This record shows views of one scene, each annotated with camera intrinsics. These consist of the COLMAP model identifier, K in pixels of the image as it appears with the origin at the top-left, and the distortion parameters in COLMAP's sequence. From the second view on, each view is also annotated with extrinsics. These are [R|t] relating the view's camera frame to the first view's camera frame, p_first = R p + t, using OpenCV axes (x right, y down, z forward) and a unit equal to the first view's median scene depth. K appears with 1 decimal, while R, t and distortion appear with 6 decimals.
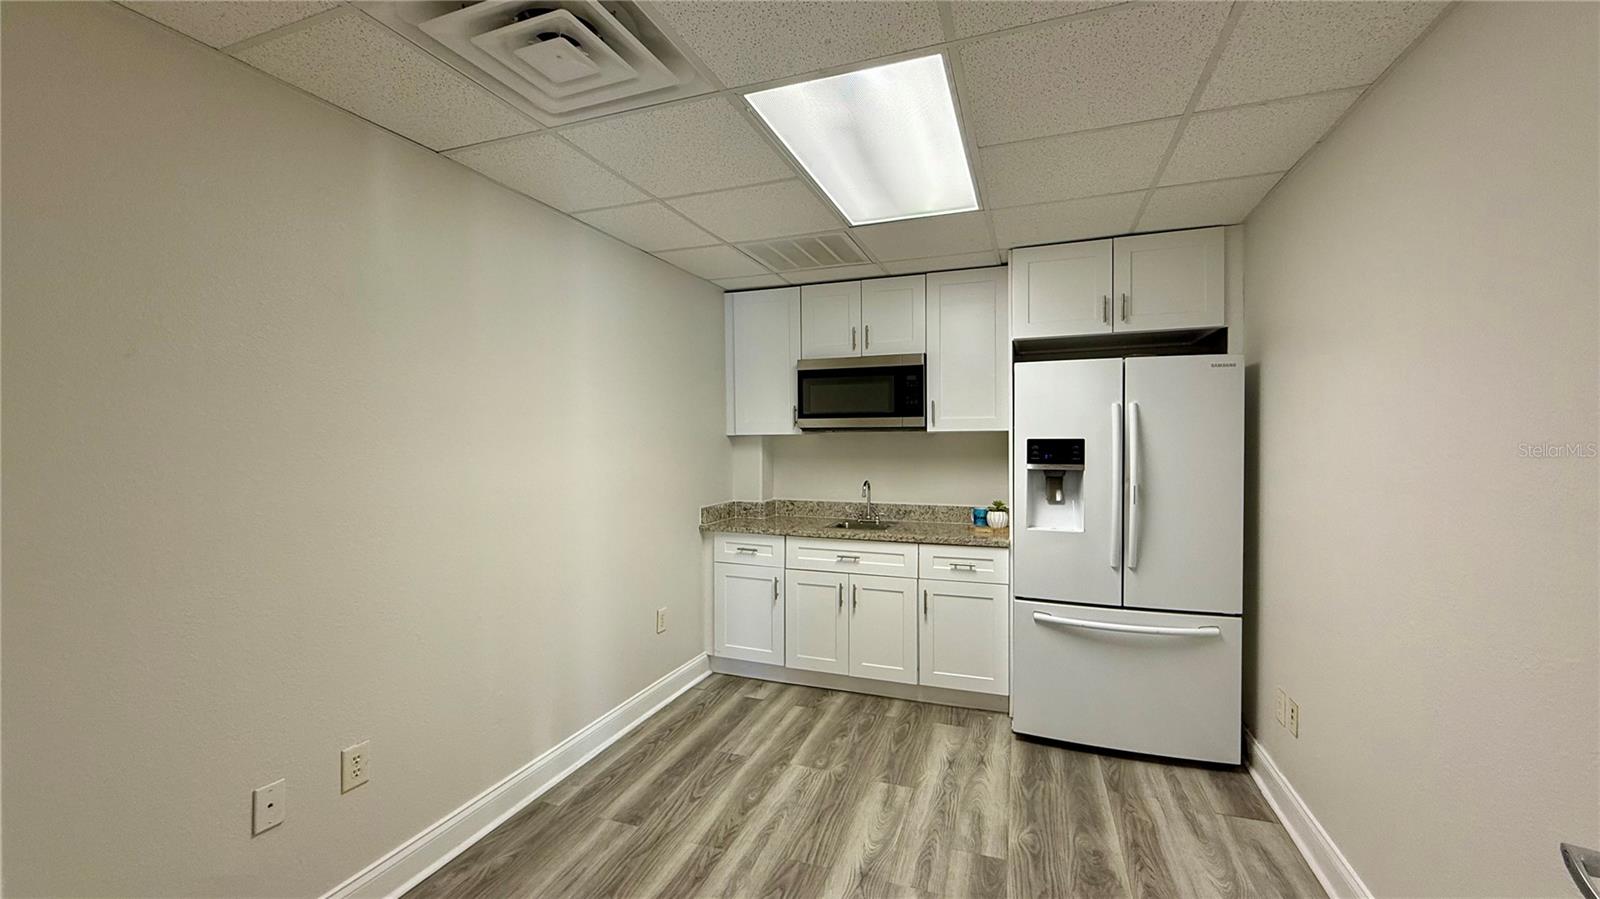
lens RADIAL K [[638.1, 0, 796.3], [0, 638.1, 444.4], [0, 0, 1]] dist [0.000874, 0.000035]
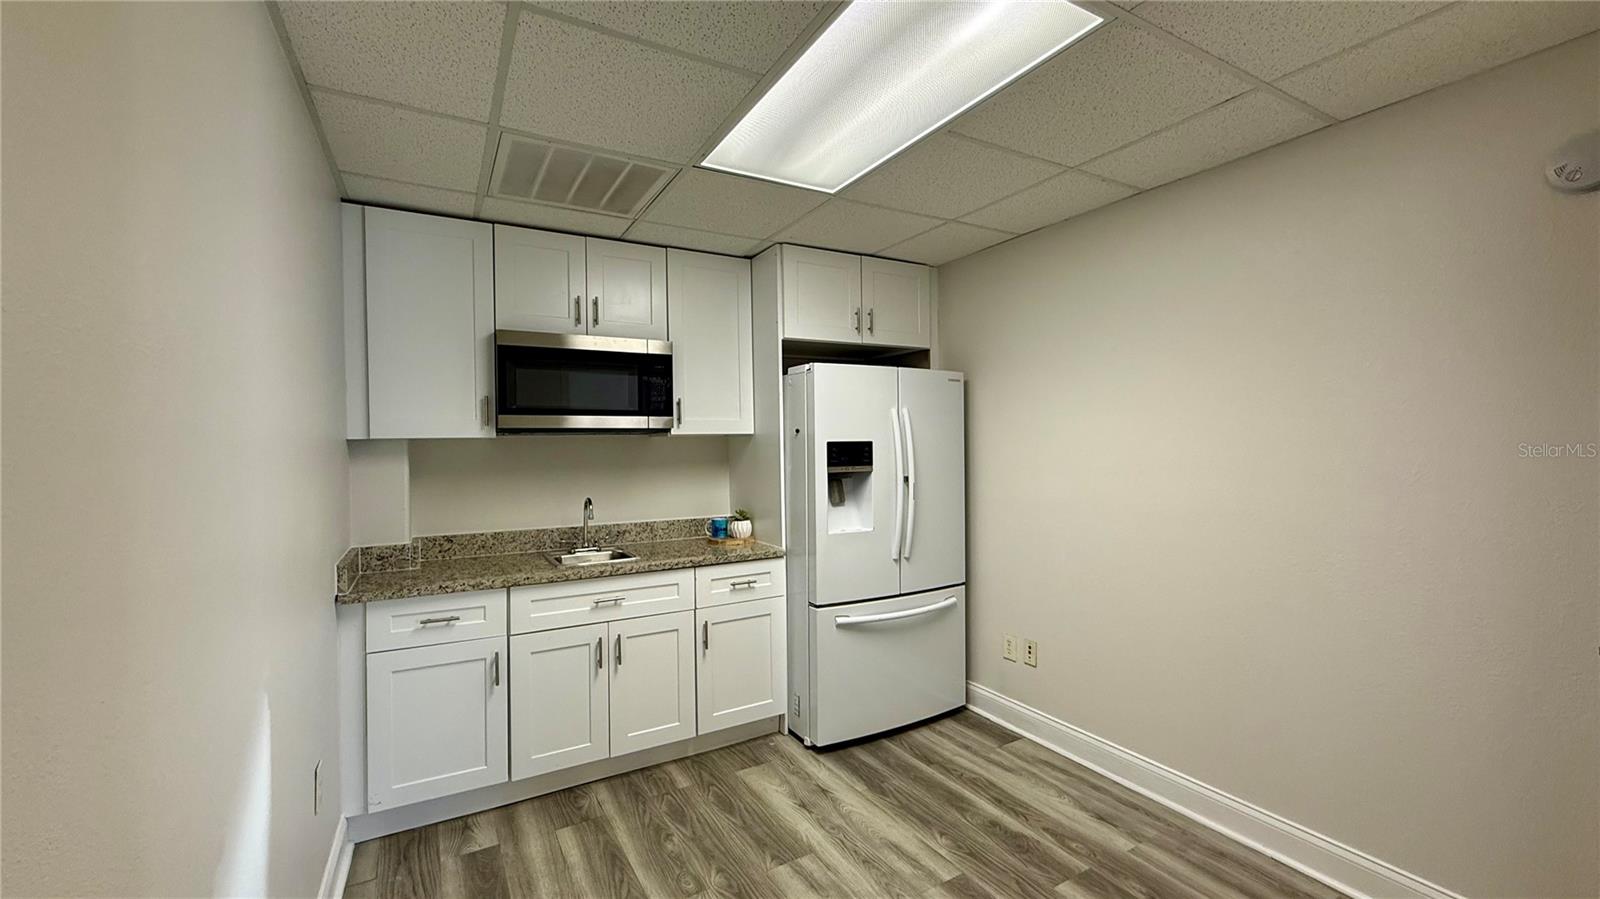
lens RADIAL K [[638.1, 0, 796.3], [0, 638.1, 444.4], [0, 0, 1]] dist [0.000874, 0.000035]
pose [[0.644123, -0.005564, 0.764902, -0.376858], [0.015342, 0.999866, -0.005647, 0.000506], [-0.764768, 0.015373, 0.644122, 0.367432]]
